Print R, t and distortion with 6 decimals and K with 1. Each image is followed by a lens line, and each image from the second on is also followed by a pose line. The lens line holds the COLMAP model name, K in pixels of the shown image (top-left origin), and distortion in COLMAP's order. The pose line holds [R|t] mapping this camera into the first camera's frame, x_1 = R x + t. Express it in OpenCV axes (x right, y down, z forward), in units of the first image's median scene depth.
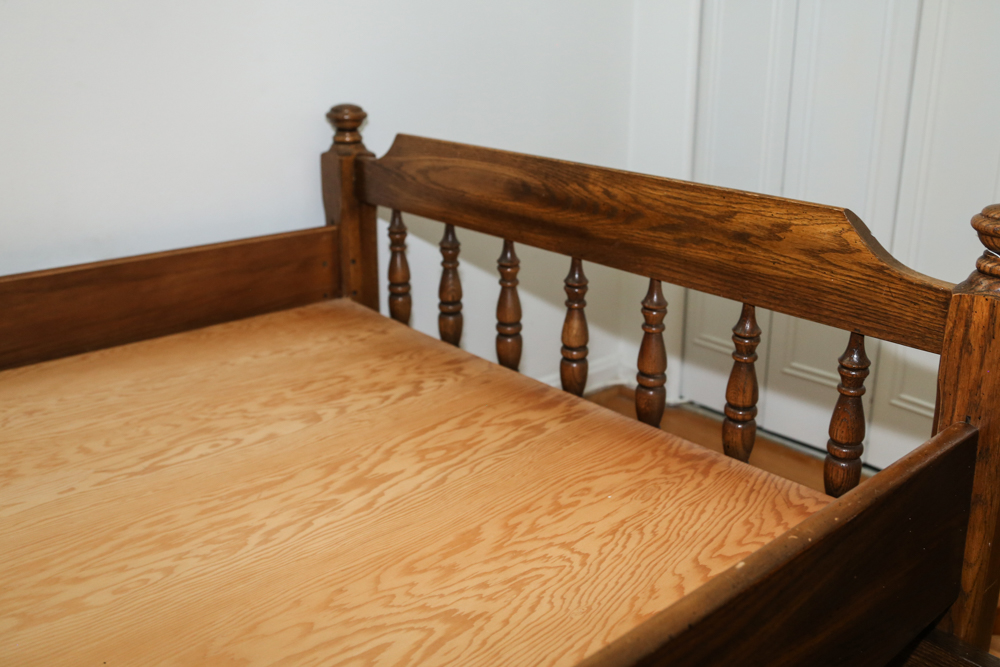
lens RADIAL K [[982.6, 0, 500.0], [0, 982.6, 333.5], [0, 0, 1]] dist [-0.004280, -0.000146]
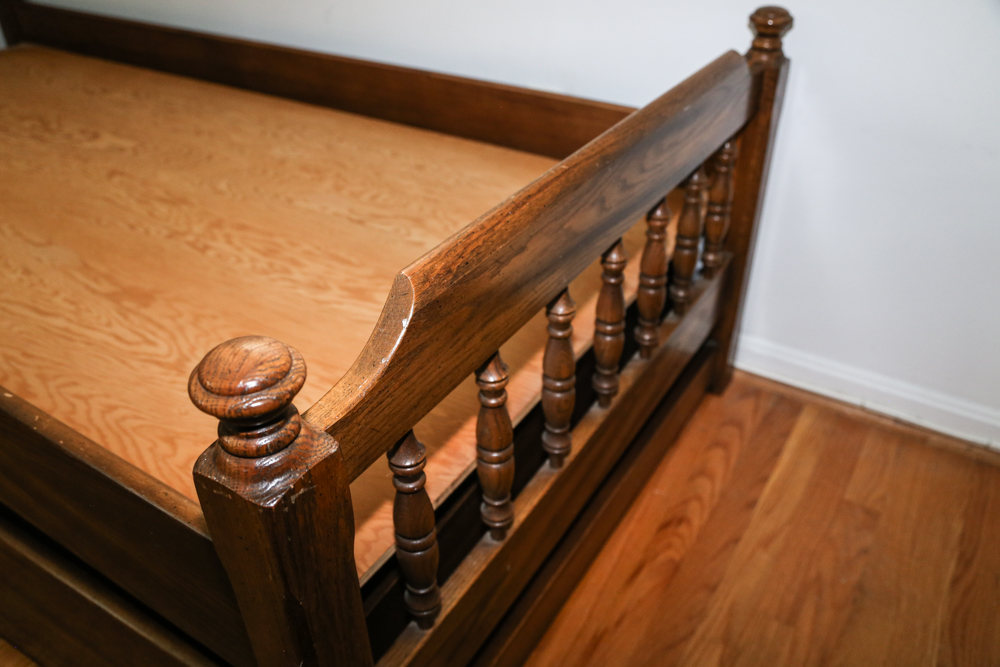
lens RADIAL K [[780.5, 0, 500.0], [0, 780.5, 333.5], [0, 0, 1]] dist [-0.008414, -0.002186]
pose [[0.267861, 0.541853, -0.796647, 0.820870], [-0.288120, 0.834074, 0.470434, -0.375867], [0.919368, 0.103519, 0.379534, 0.759126]]
